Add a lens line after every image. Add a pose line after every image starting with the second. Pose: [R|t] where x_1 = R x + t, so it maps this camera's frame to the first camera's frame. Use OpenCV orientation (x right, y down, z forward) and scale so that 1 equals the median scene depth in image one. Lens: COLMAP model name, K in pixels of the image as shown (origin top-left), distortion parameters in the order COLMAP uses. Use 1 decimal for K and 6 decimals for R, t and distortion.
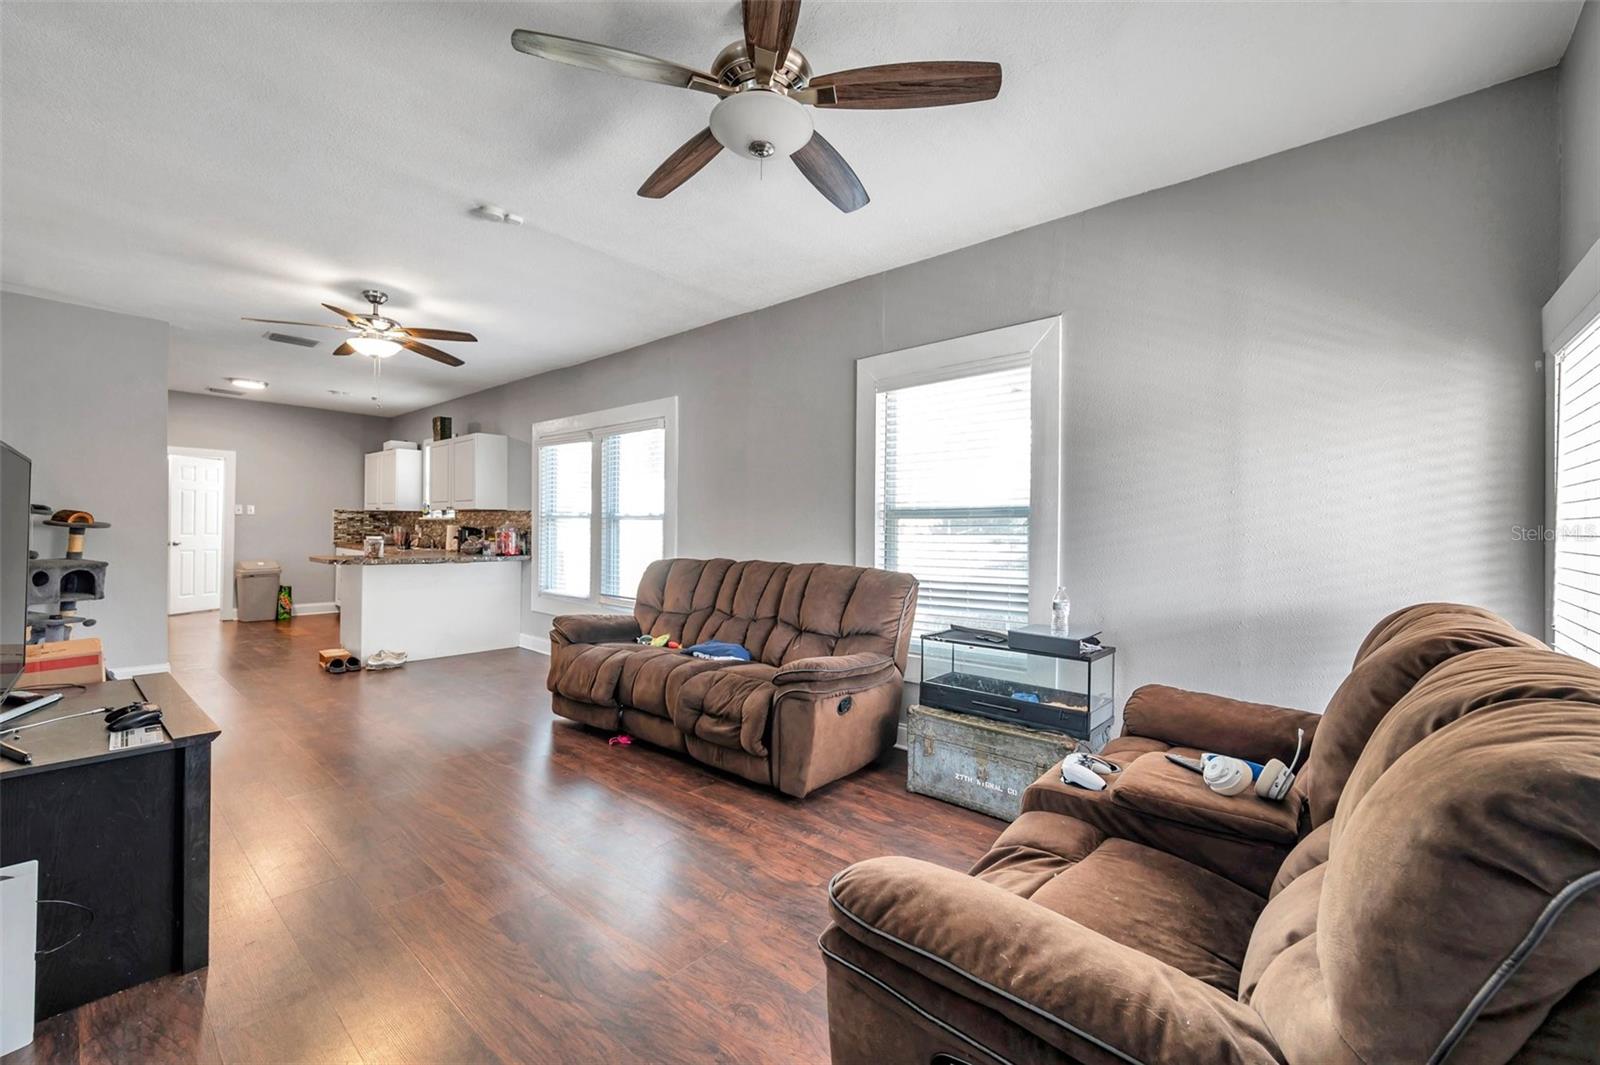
lens RADIAL K [[633.0, 0, 788.1], [0, 633.0, 528.7], [0, 0, 1]] dist [-0.002173, 0.000870]
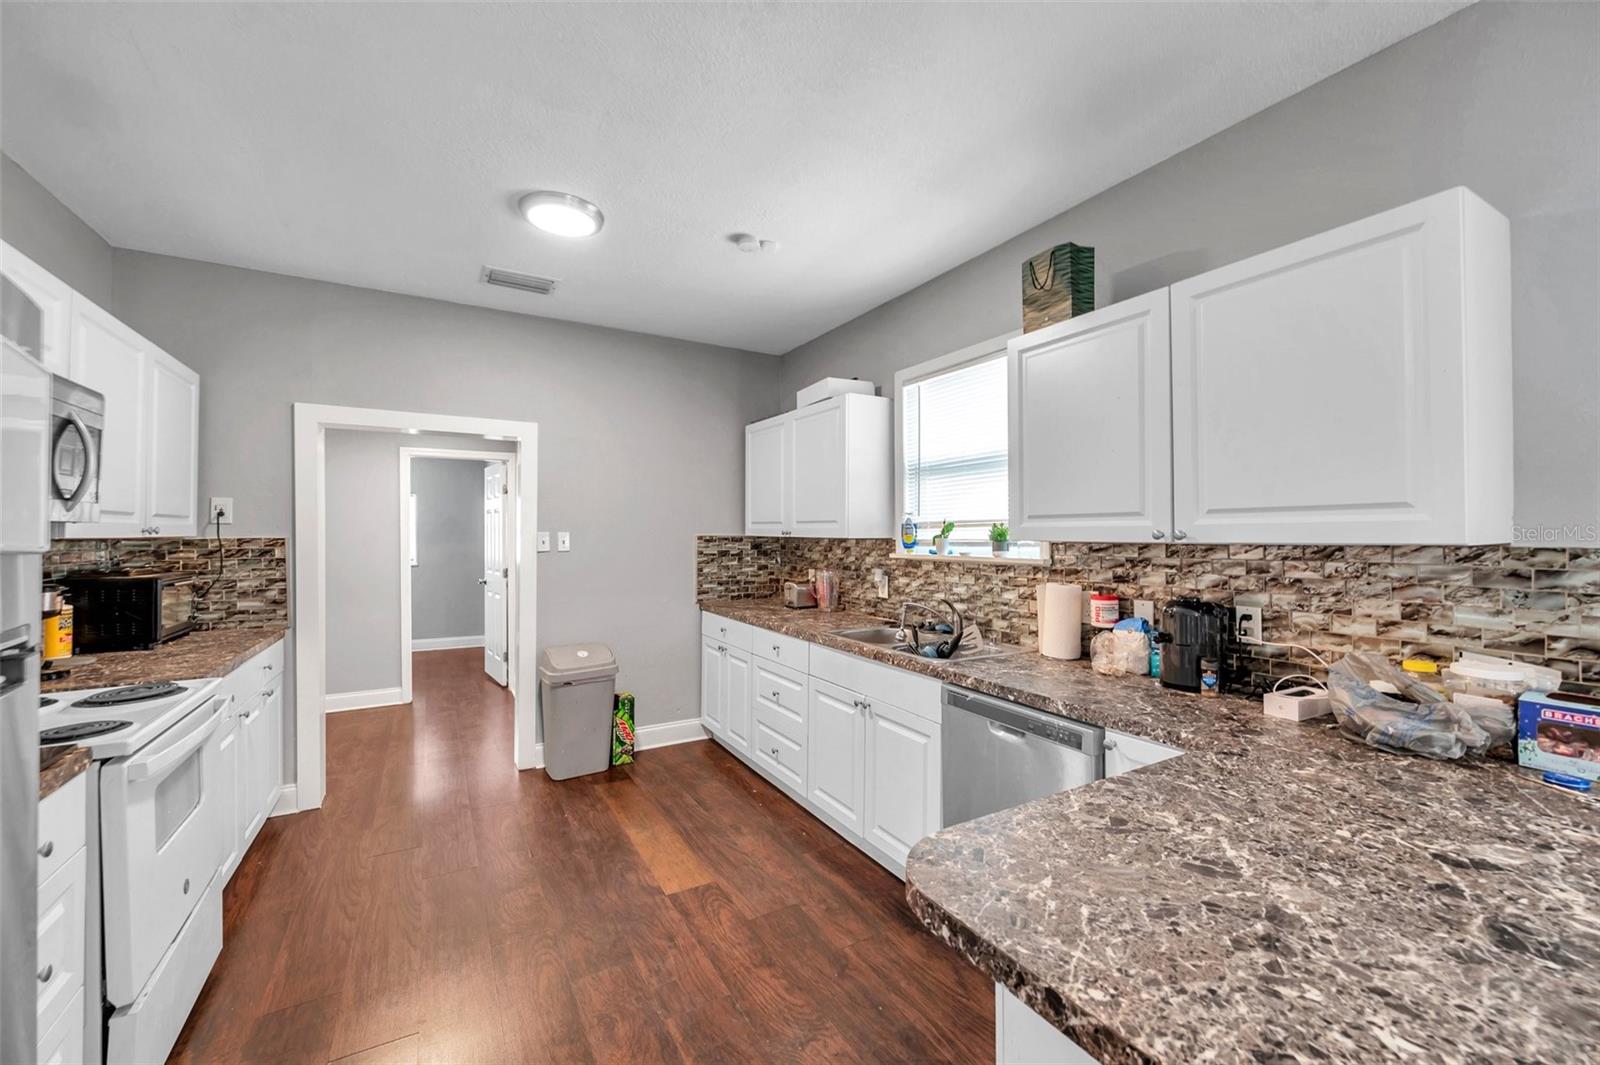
lens RADIAL K [[633.0, 0, 798.8], [0, 633.0, 532.1], [0, 0, 1]] dist [-0.002173, 0.000870]
pose [[0.946502, -0.016489, -0.322277, -0.557994], [0.014699, 0.999860, -0.007985, -0.032743], [0.322363, 0.002820, 0.946612, 0.638978]]
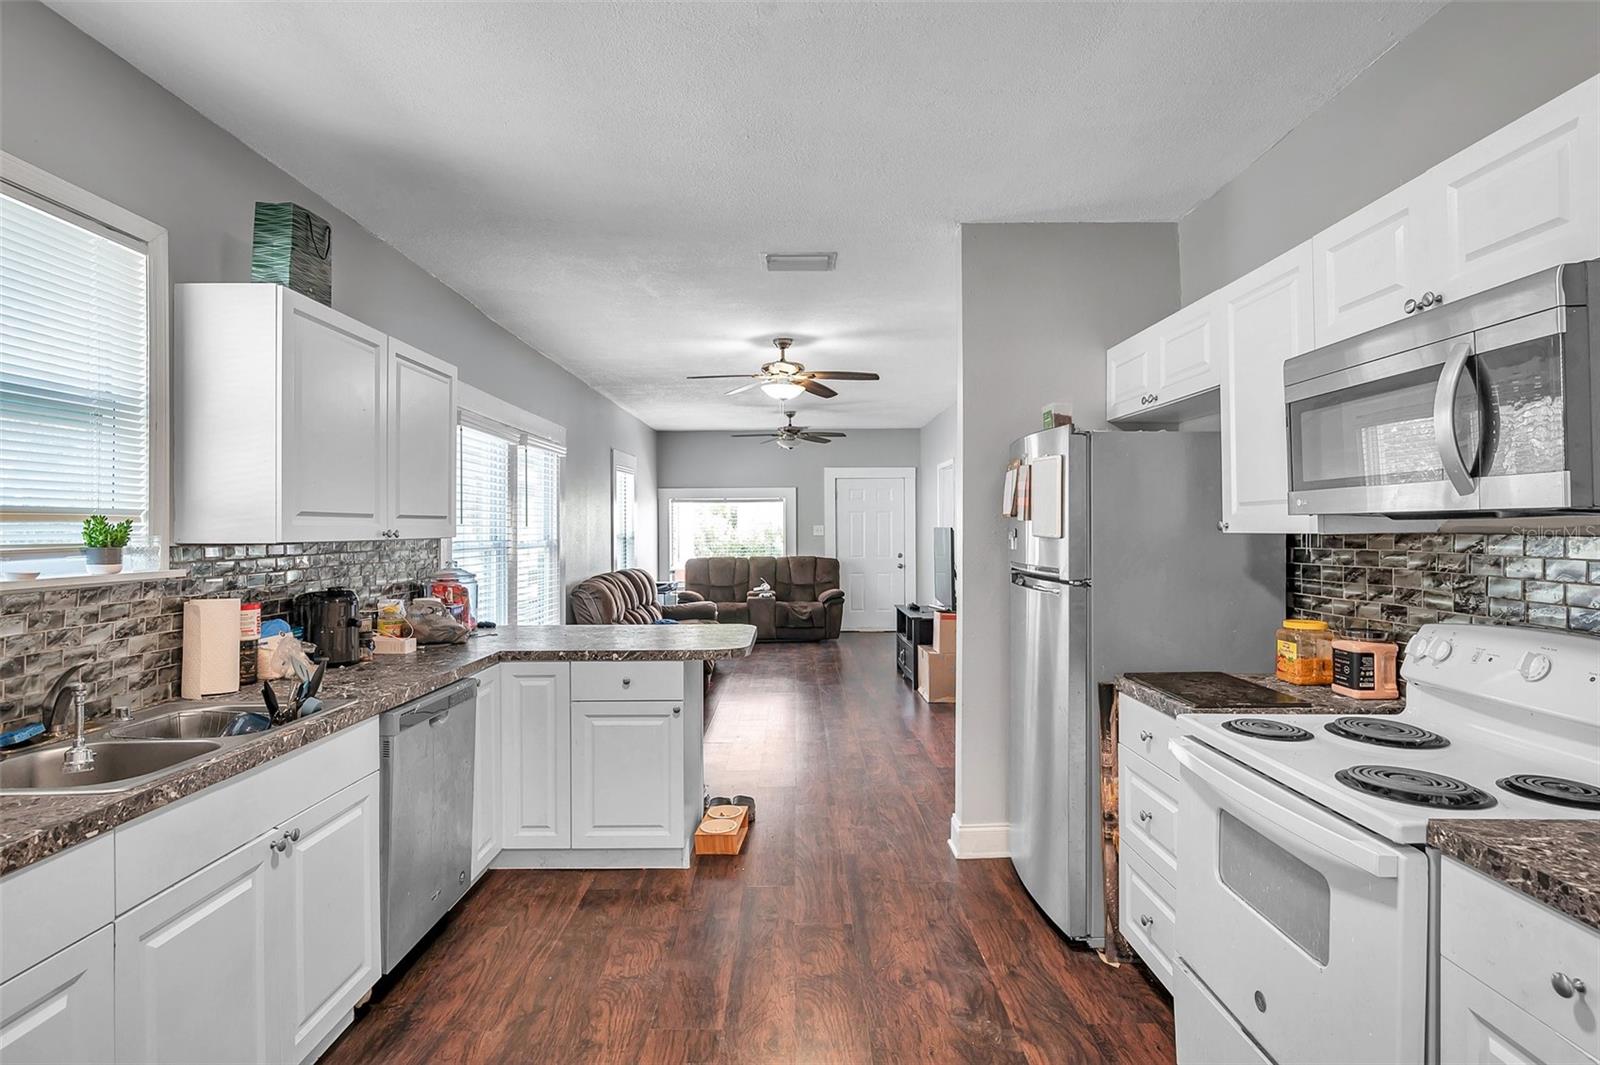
lens RADIAL K [[803.1, 0, 800.1], [0, 803.1, 535.0], [0, 0, 1]] dist [0.001648, -0.000105]
pose [[-0.659526, -0.016776, 0.751494, -0.947185], [-0.005988, 0.999836, 0.017064, -0.039101], [-0.751658, 0.006754, -0.659519, 1.045679]]
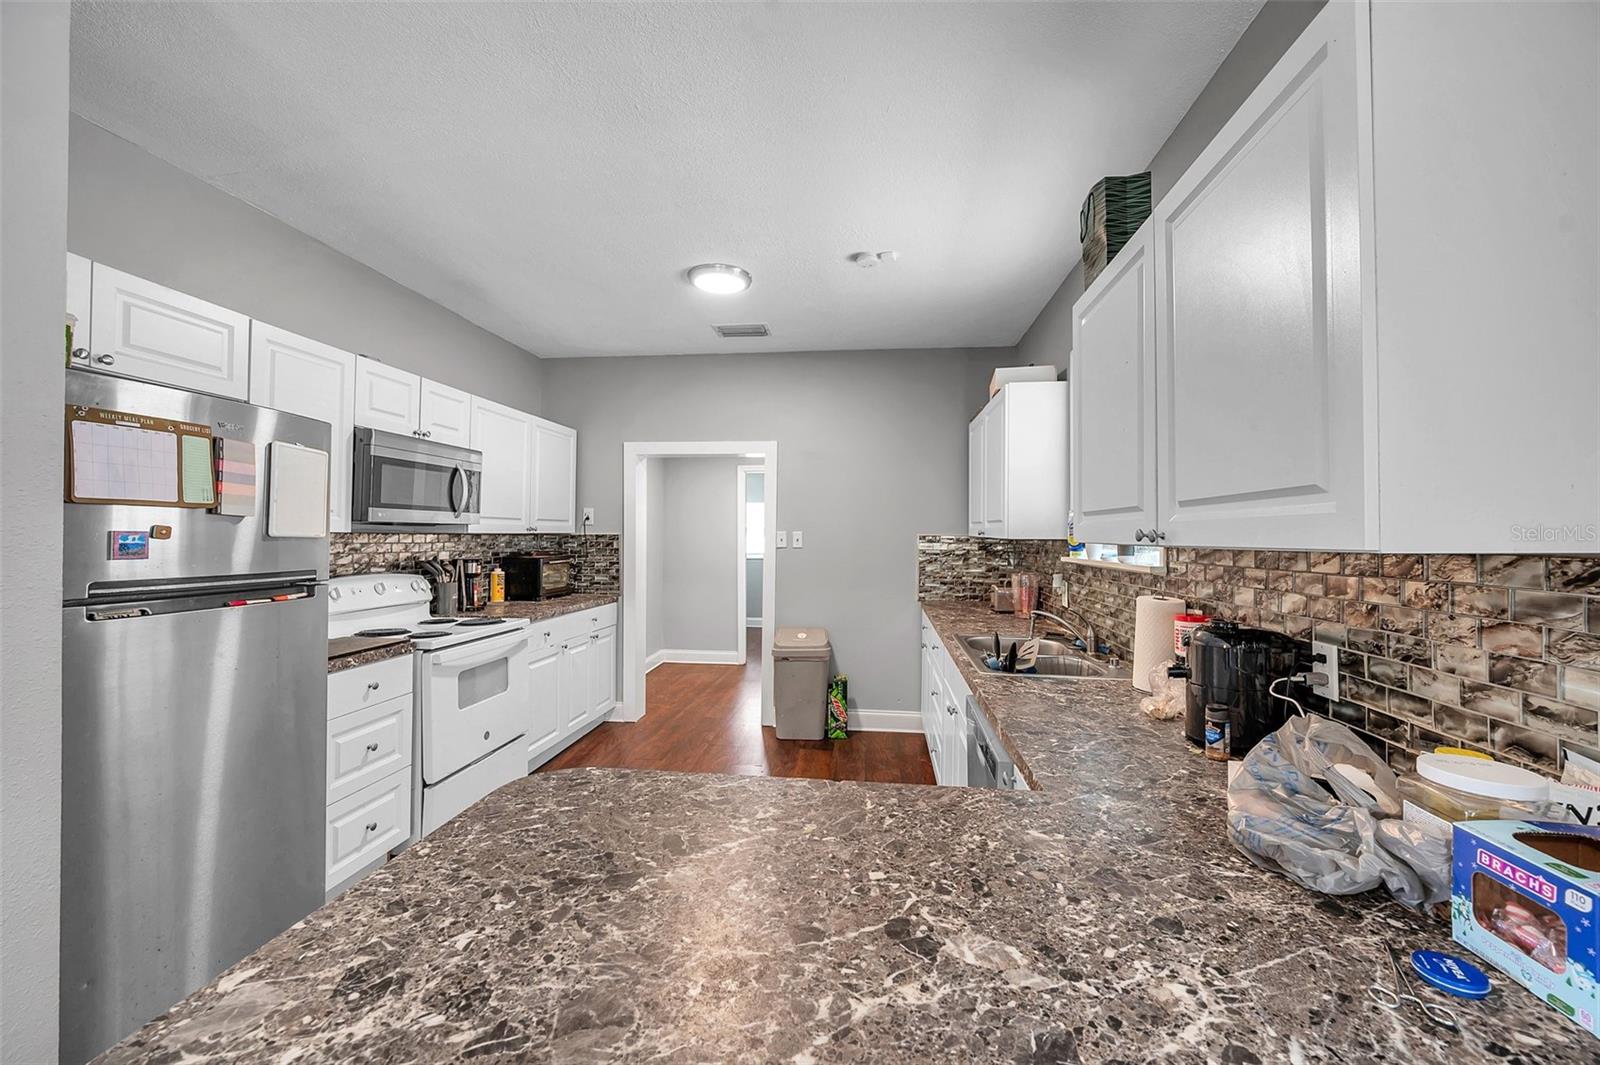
lens RADIAL K [[633.0, 0, 801.8], [0, 633.0, 532.9], [0, 0, 1]] dist [-0.002173, 0.000870]
pose [[0.561252, -0.012534, -0.827550, -0.395438], [0.001668, 0.999900, -0.014013, -0.029697], [0.827643, 0.006484, 0.561217, 0.730360]]
